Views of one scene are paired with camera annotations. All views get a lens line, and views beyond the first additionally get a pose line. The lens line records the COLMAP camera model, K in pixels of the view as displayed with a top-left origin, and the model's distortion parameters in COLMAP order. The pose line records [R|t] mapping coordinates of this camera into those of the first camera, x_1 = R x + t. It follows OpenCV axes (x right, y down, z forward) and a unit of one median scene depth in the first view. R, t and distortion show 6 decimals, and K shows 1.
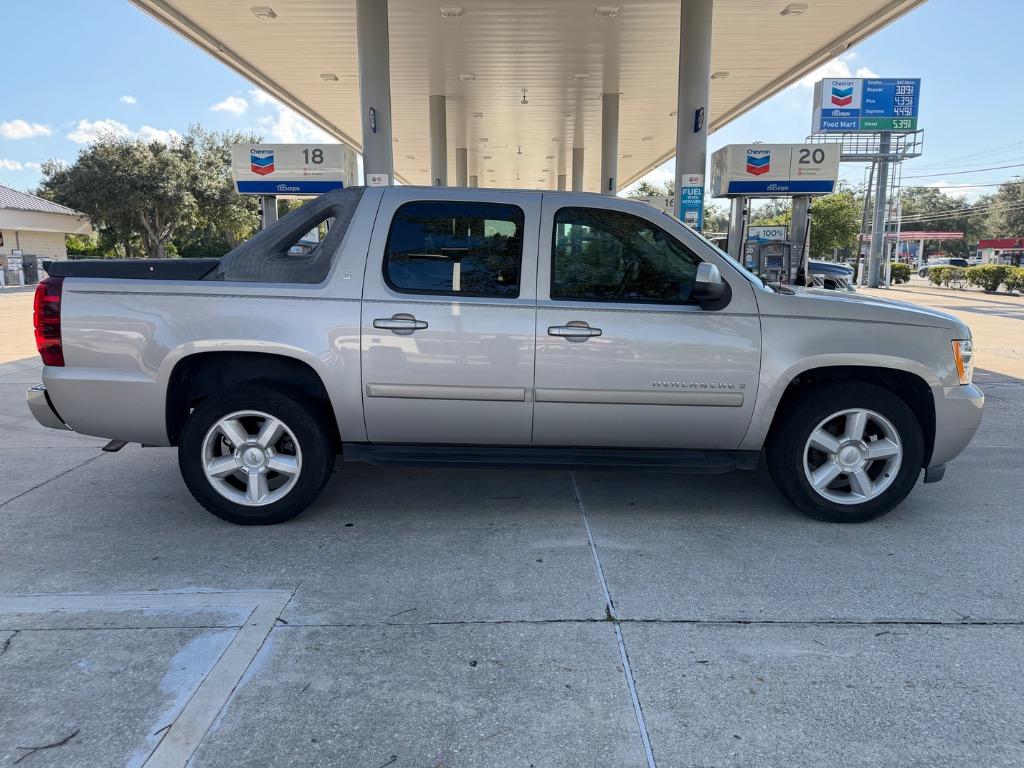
lens RADIAL K [[718.6, 0, 512.0], [0, 718.6, 384.0], [0, 0, 1]] dist [-0.005178, -0.008227]
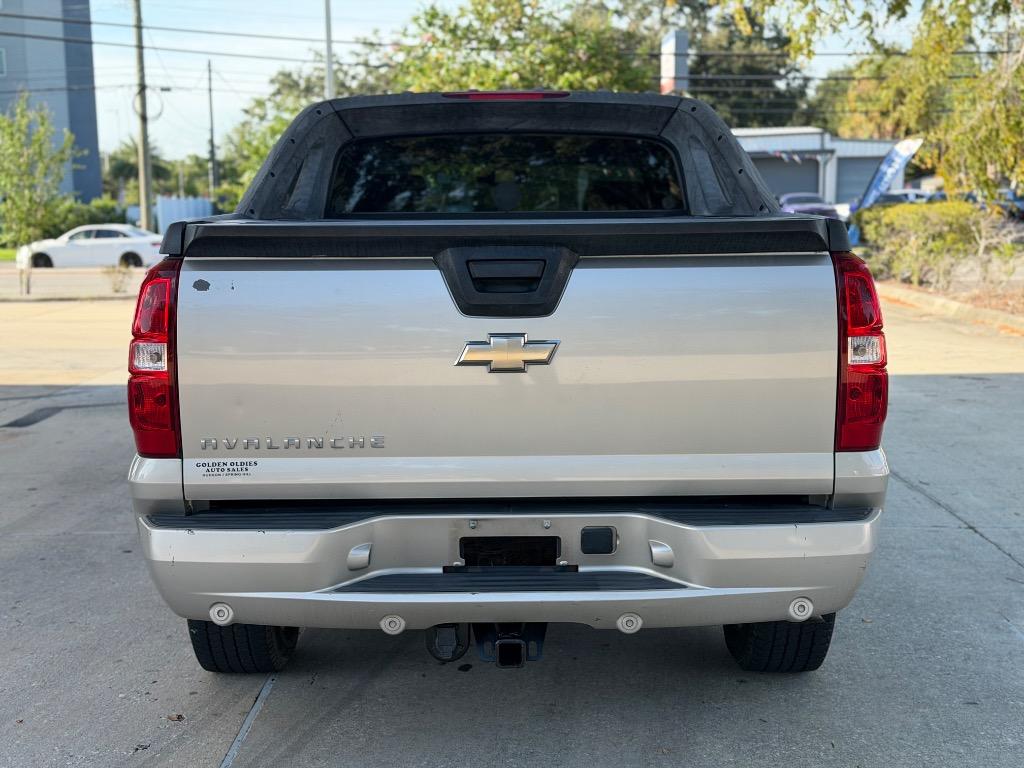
lens RADIAL K [[1411.4, 0, 514.6], [0, 1411.4, 399.3], [0, 0, 1]] dist [0.190714, -0.445591]
pose [[0.011897, -0.131461, 0.991250, -1.550789], [0.185006, 0.974494, 0.127019, -0.212715], [-0.982665, 0.181876, 0.035915, 1.200282]]
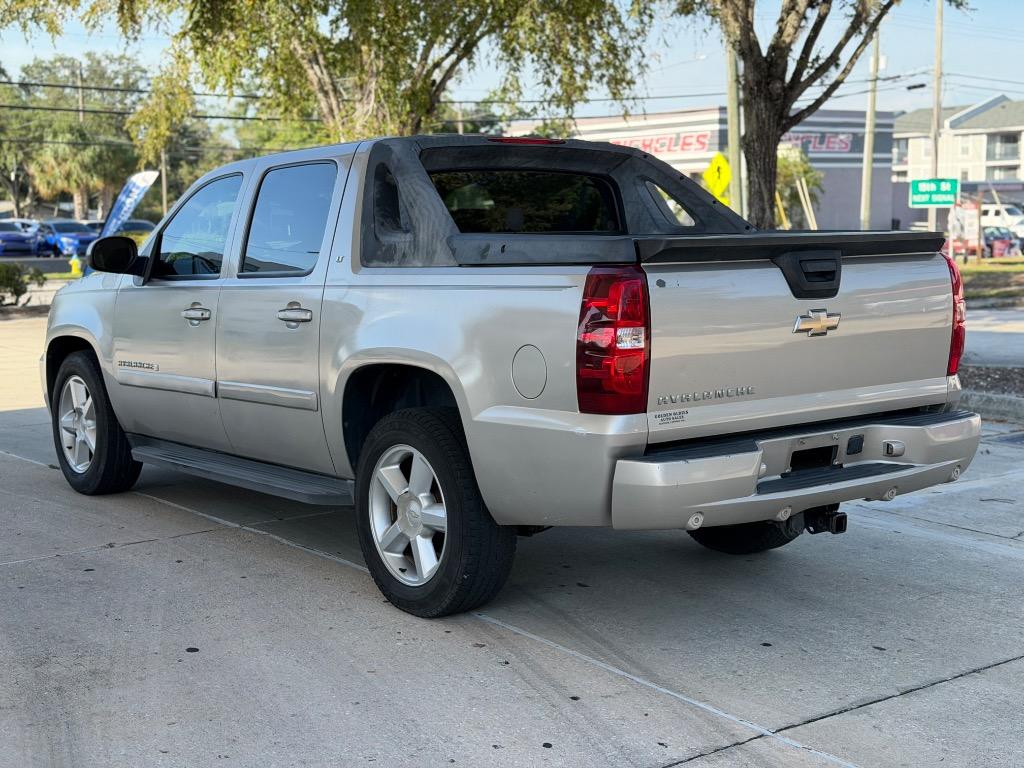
lens RADIAL K [[1411.4, 0, 514.6], [0, 1411.4, 399.3], [0, 0, 1]] dist [0.190714, -0.445591]
pose [[-0.597587, -0.086030, 0.797176, -1.558824], [0.156747, 0.962509, 0.221375, -0.393845], [-0.786333, 0.257246, -0.561698, 2.194768]]
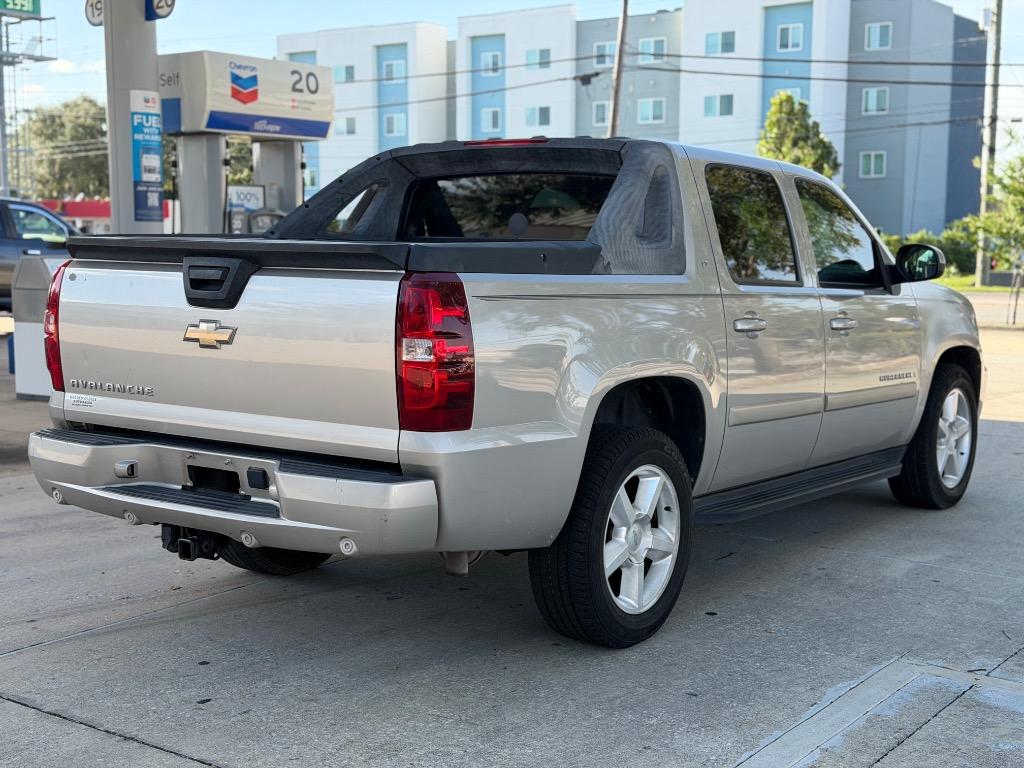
lens RADIAL K [[1411.4, 0, 514.6], [0, 1411.4, 399.3], [0, 0, 1]] dist [0.190714, -0.445591]
pose [[0.588530, -0.082241, 0.804281, -1.510053], [0.128618, 0.991667, 0.007286, -0.050969], [-0.798179, 0.099157, 0.594204, 0.308730]]
